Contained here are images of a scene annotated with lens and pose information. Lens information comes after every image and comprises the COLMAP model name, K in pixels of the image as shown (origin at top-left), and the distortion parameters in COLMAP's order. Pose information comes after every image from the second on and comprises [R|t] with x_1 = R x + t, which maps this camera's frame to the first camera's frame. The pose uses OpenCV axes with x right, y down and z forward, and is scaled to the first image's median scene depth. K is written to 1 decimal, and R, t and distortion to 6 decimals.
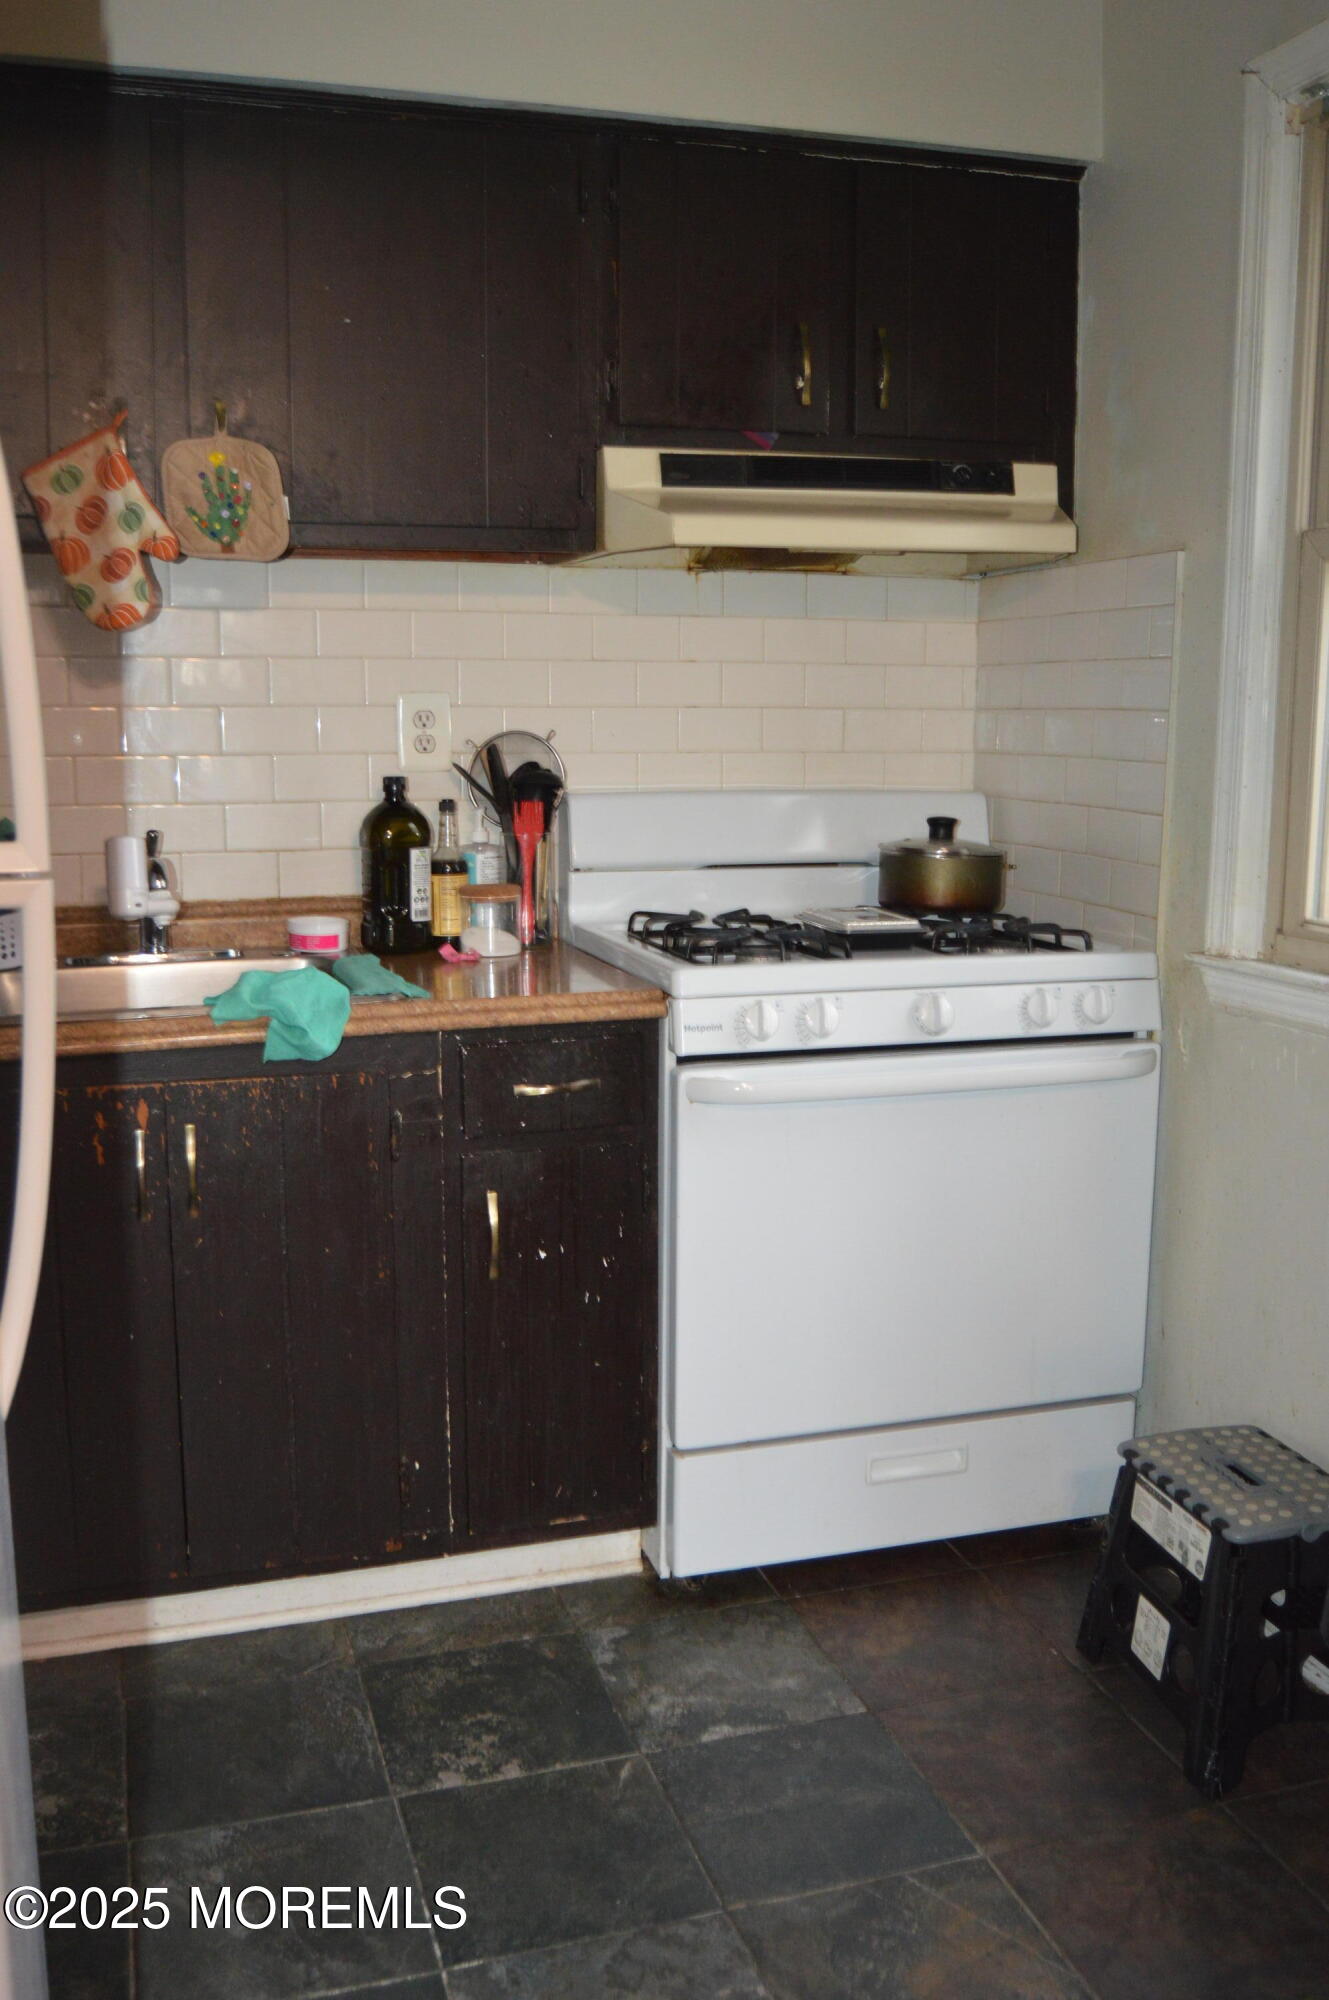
lens RADIAL K [[1768.0, 0, 667.8], [0, 1768.0, 994.5], [0, 0, 1]] dist [-0.084856, 0.032431]
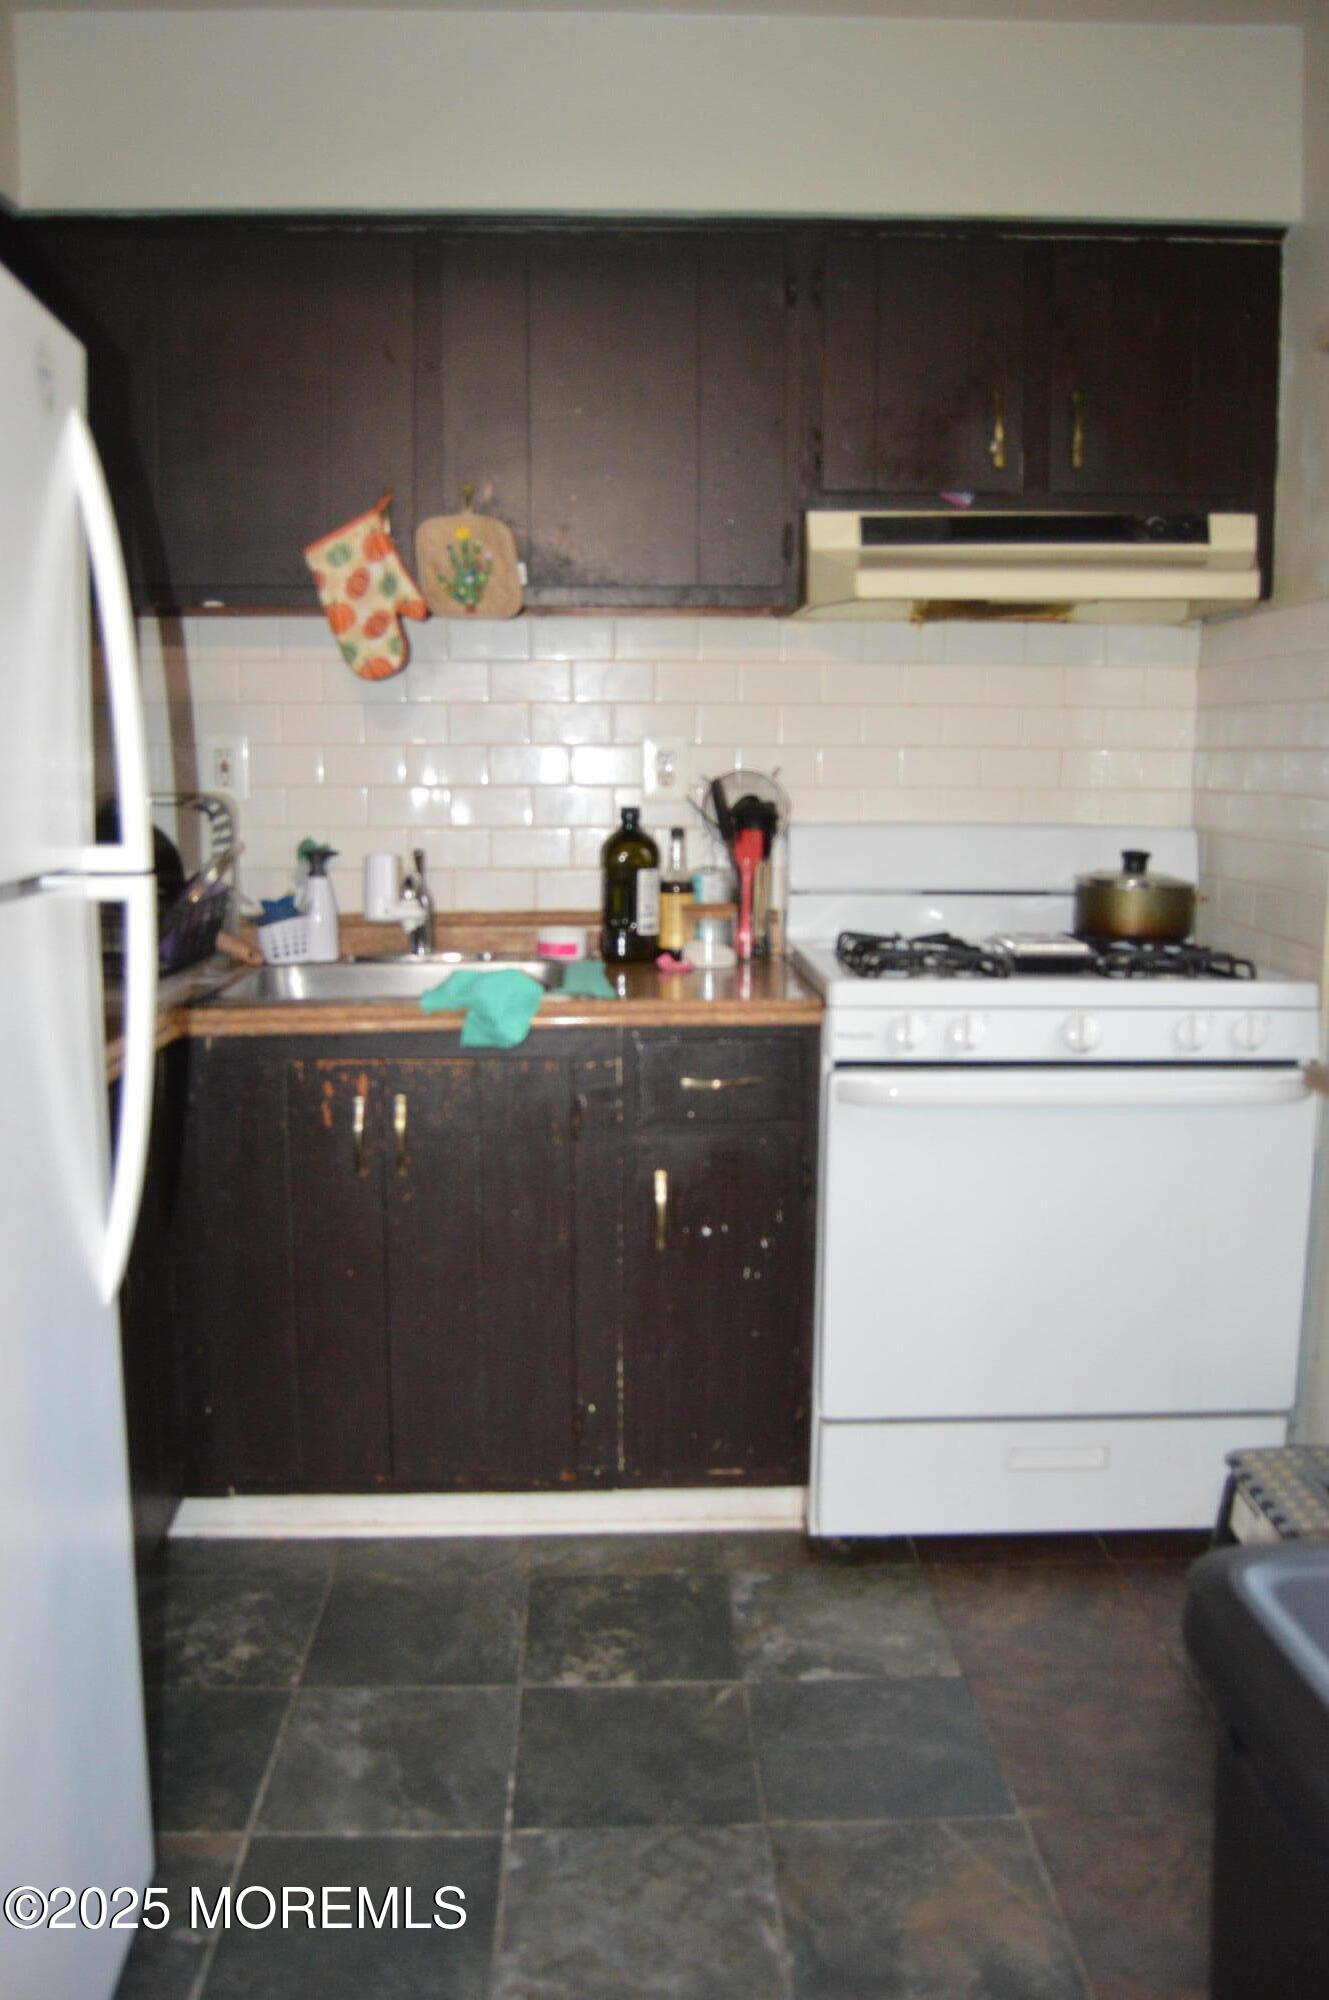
lens RADIAL K [[1628.5, 0, 663.0], [0, 1628.5, 1001.6], [0, 0, 1]] dist [-0.090430, 0.027503]
pose [[0.963530, 0.038822, -0.264770, 0.168506], [-0.041814, 0.999109, -0.005672, 0.008274], [0.264314, 0.016536, 0.964295, -0.007113]]
